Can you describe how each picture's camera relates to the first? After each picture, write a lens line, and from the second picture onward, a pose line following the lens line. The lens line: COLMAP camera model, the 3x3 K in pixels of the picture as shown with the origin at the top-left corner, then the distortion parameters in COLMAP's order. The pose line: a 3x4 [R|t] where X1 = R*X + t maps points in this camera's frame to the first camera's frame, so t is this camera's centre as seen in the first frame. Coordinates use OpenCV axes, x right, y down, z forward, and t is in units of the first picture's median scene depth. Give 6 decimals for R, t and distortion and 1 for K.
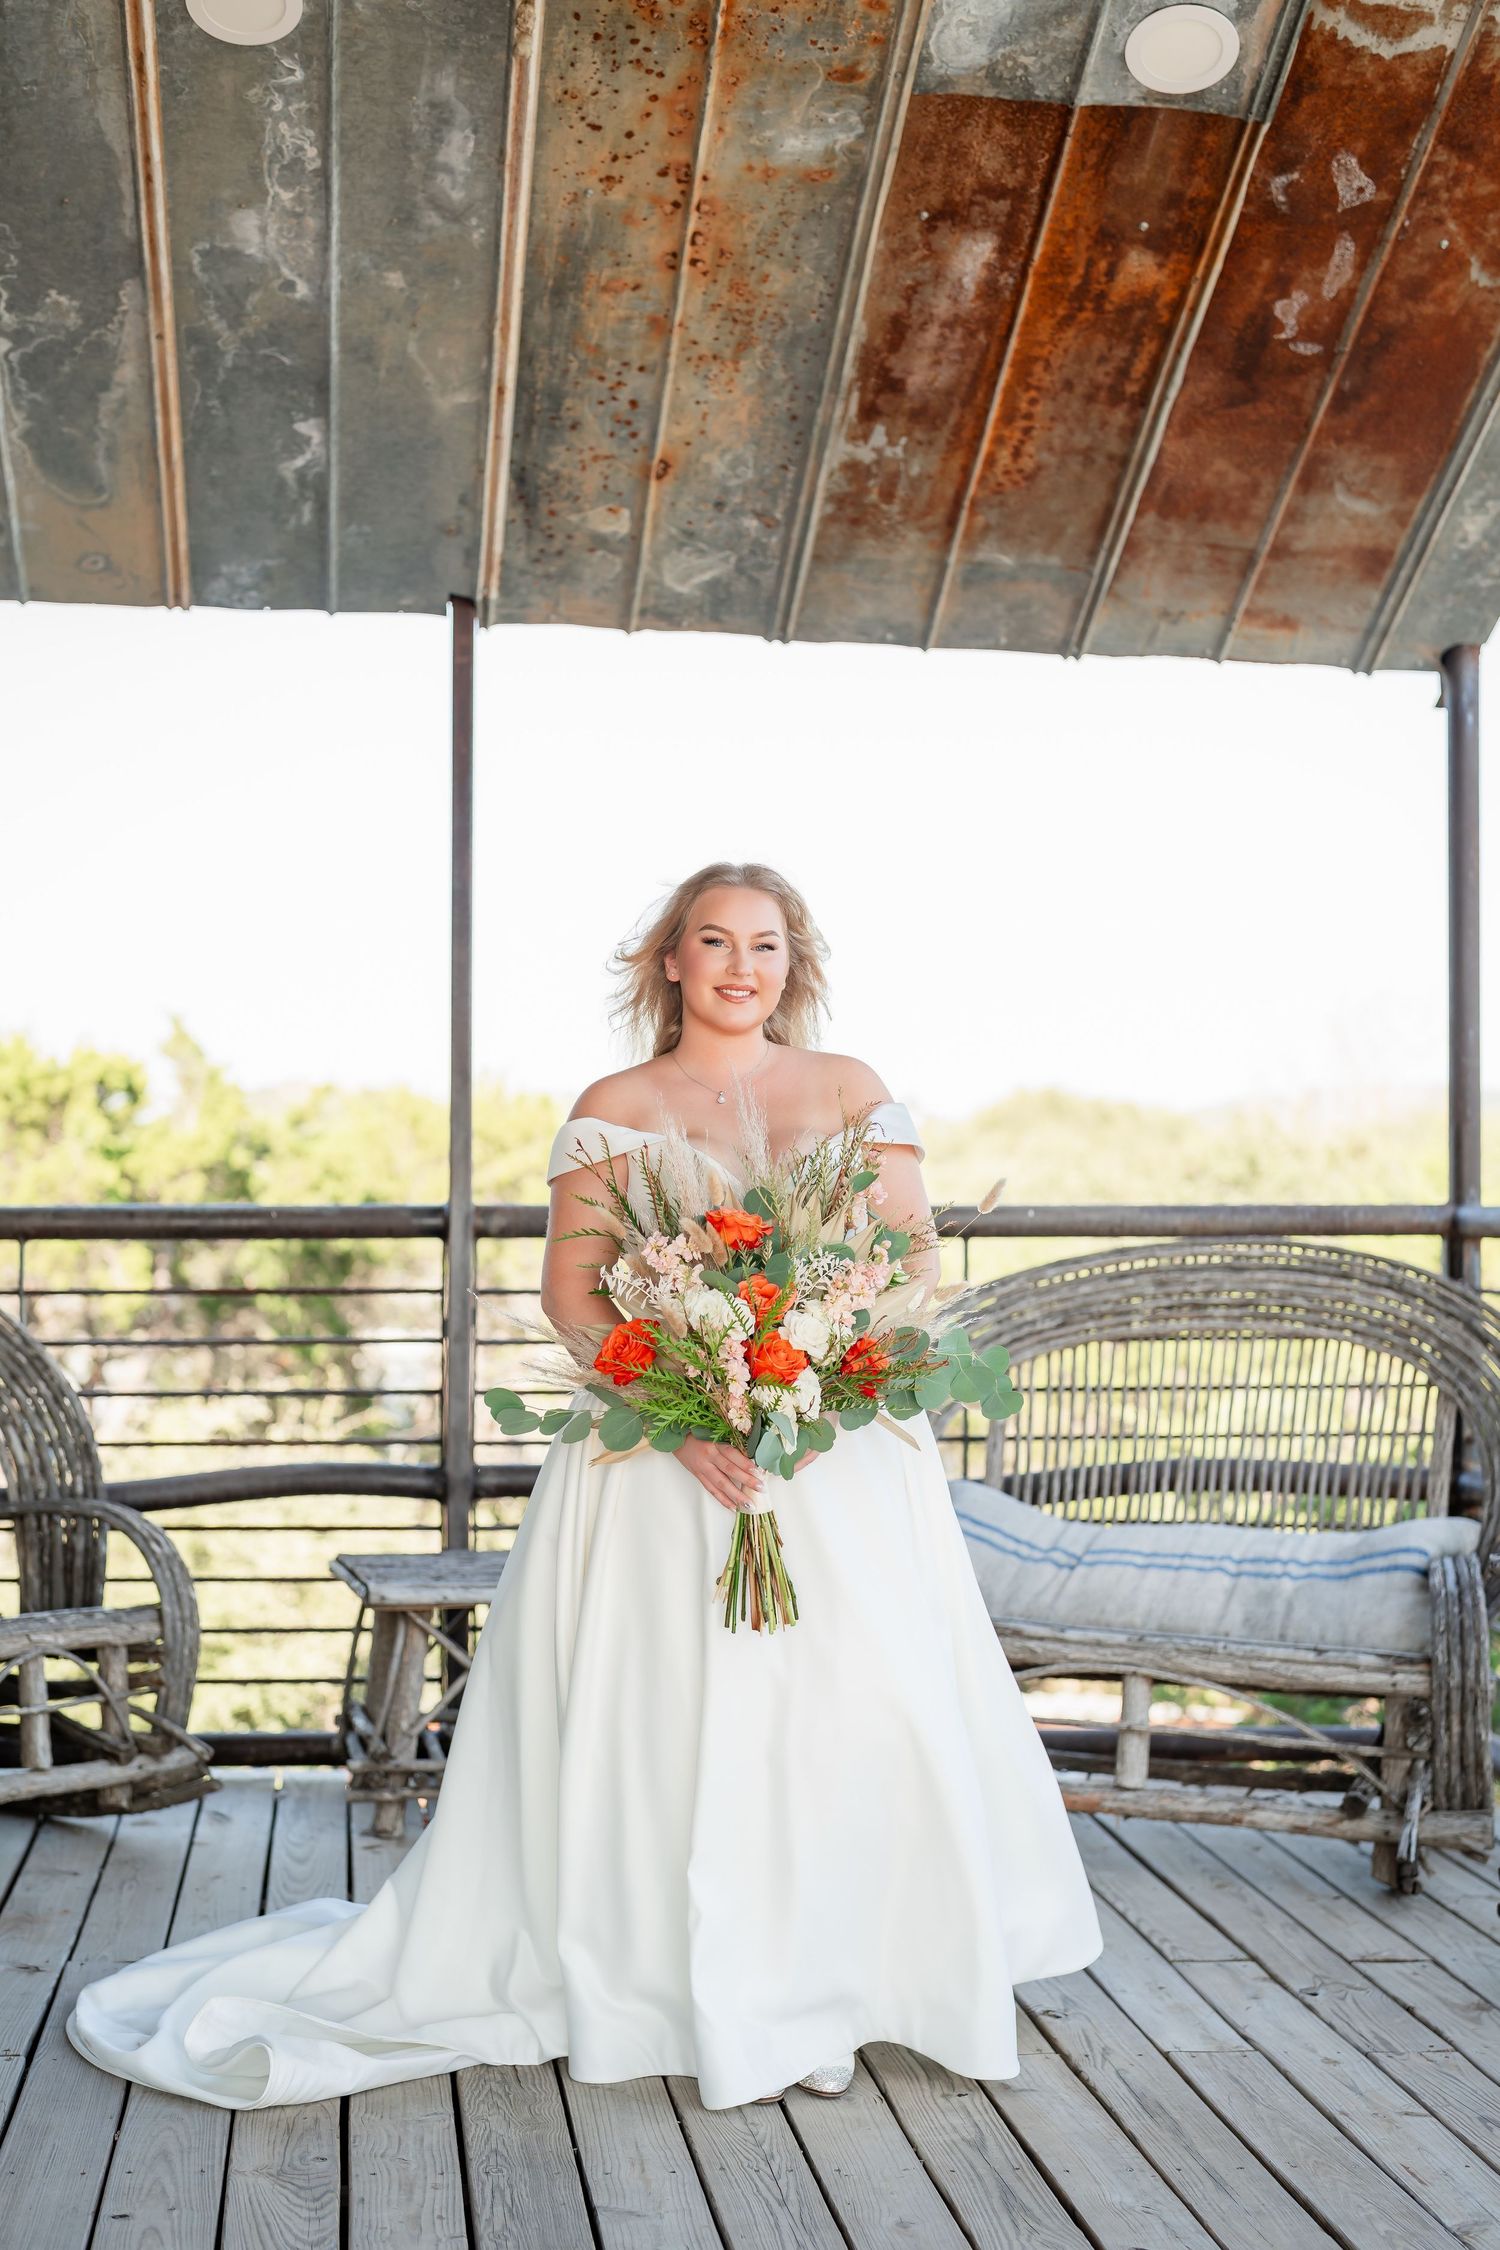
lens RADIAL K [[3450.7, 0, 750.5], [0, 3450.7, 1180.5], [0, 0, 1]] dist [-0.007209, -0.000711]
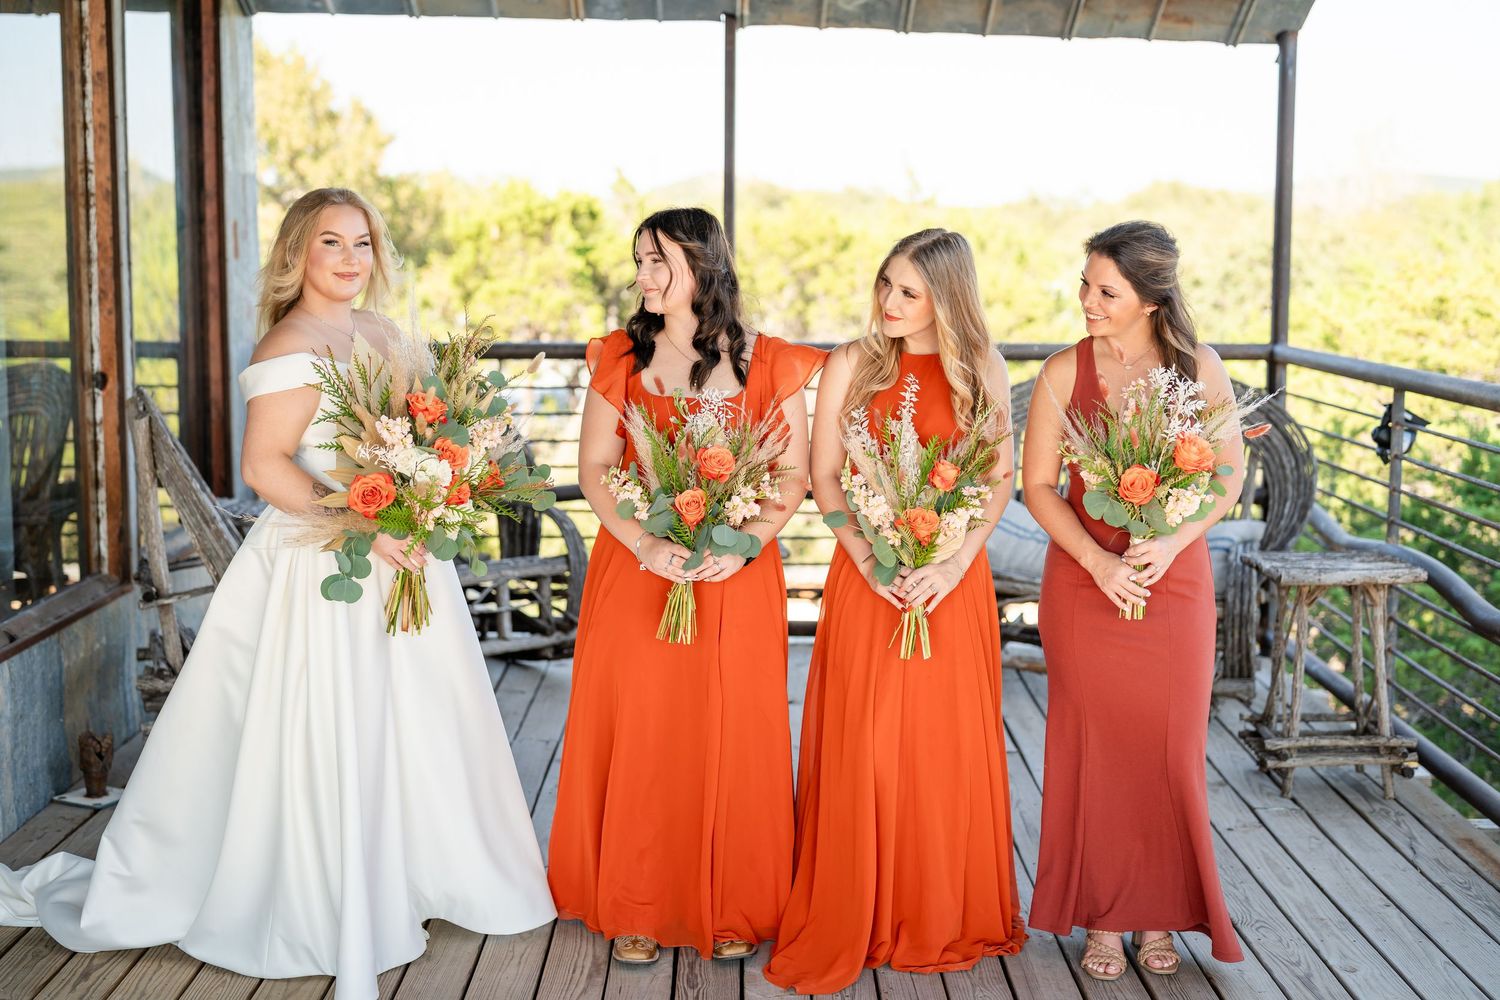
lens RADIAL K [[2092.1, 0, 735.6], [0, 2092.1, 504.9], [0, 0, 1]] dist [-0.017025, 0.020485]
pose [[0.993091, 0.016746, -0.116143, 0.054342], [-0.001909, 0.991940, 0.126697, -0.049945], [0.117329, -0.125600, 0.985119, -0.135305]]
